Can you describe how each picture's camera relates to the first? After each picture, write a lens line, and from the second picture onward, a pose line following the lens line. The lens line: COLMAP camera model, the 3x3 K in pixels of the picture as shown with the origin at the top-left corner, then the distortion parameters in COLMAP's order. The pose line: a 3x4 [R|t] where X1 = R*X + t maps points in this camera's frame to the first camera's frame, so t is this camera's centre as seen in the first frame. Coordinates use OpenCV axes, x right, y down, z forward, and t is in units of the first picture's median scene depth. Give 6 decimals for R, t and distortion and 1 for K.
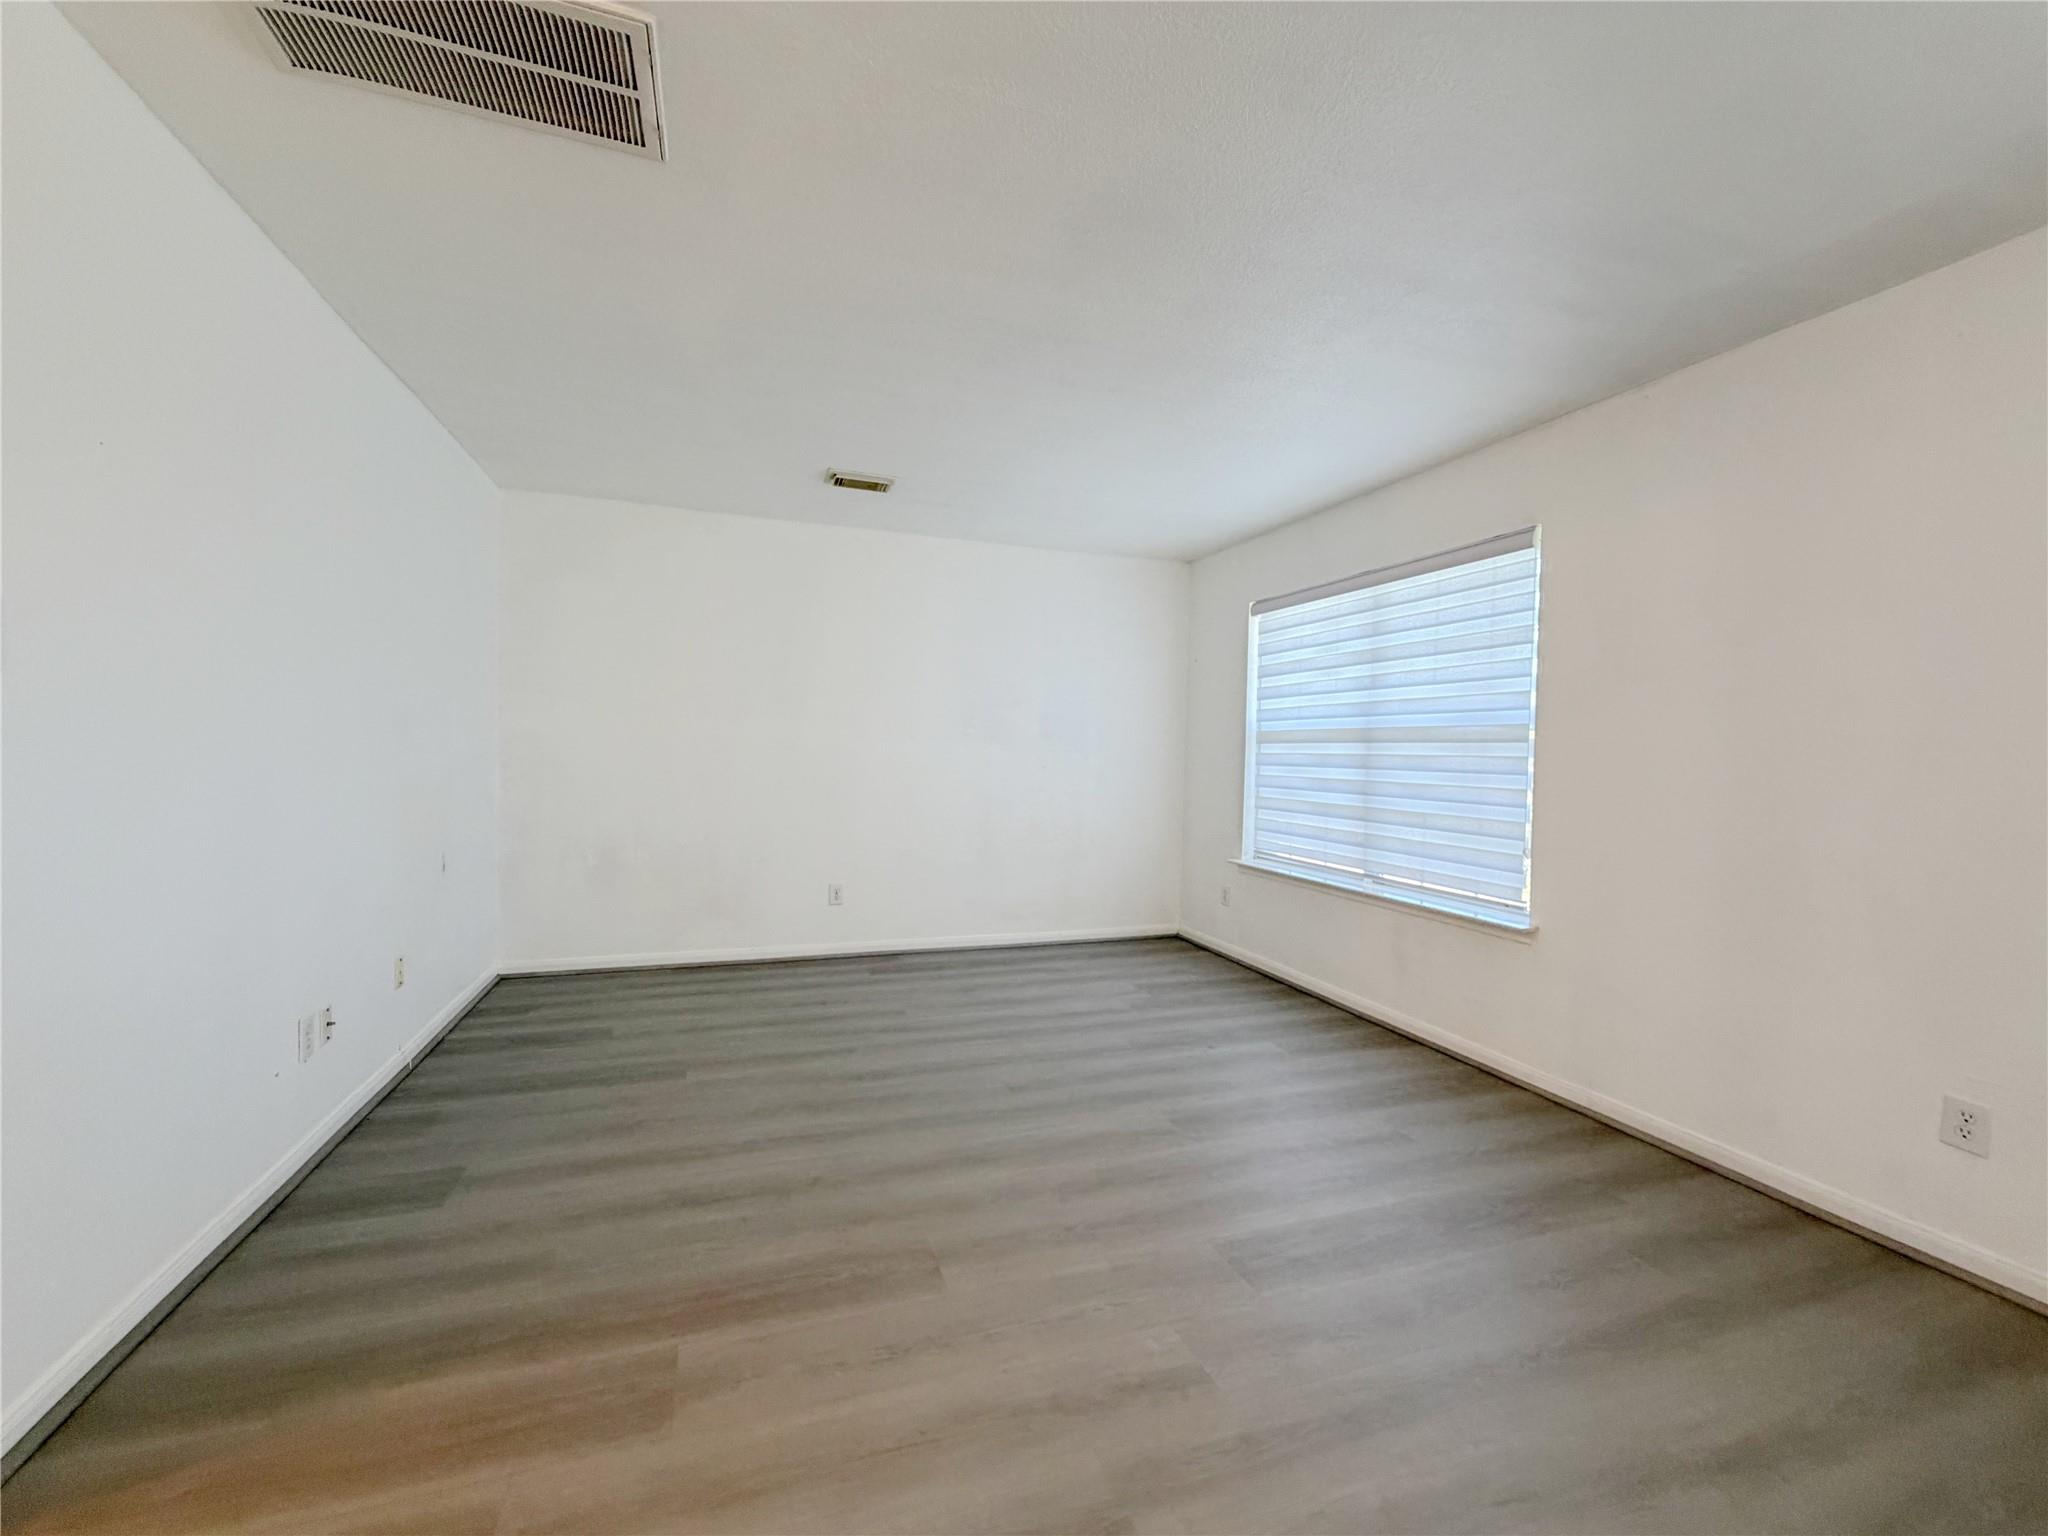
lens RADIAL K [[818.2, 0, 1011.6], [0, 818.2, 769.3], [0, 0, 1]] dist [-0.000274, 0.000452]
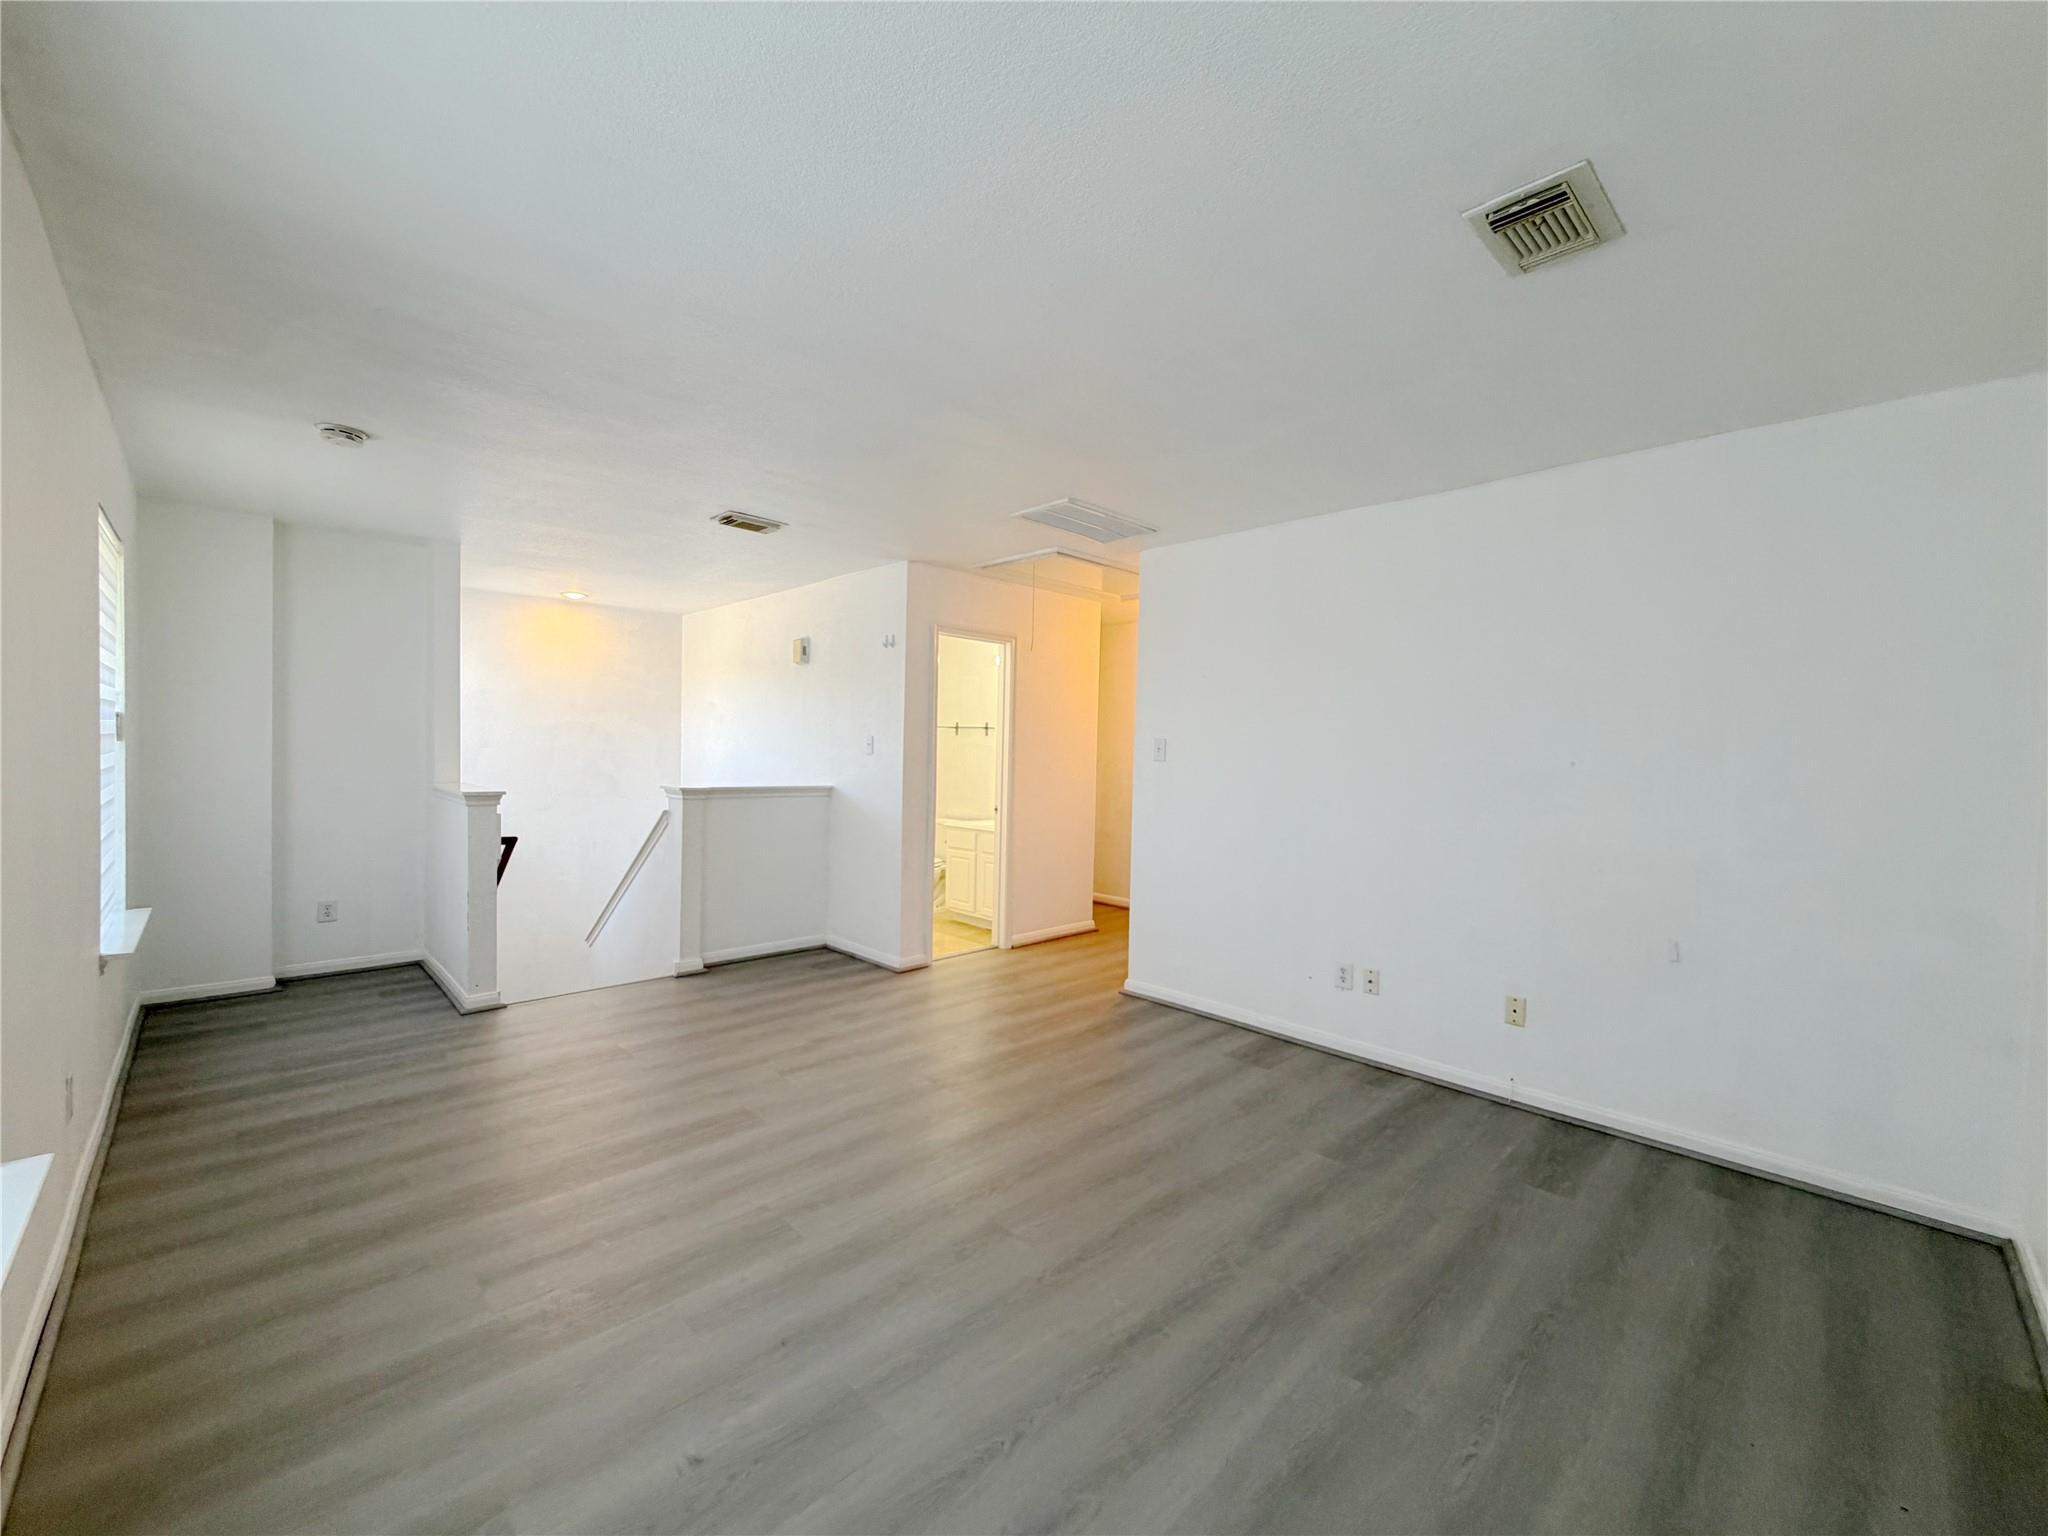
lens RADIAL K [[818.2, 0, 1011.6], [0, 818.2, 769.3], [0, 0, 1]] dist [-0.000274, 0.000452]
pose [[-0.908573, -0.037120, -0.416074, 0.350678], [-0.056169, 0.997855, 0.033631, -0.079335], [0.413933, 0.053926, -0.908708, 1.785821]]
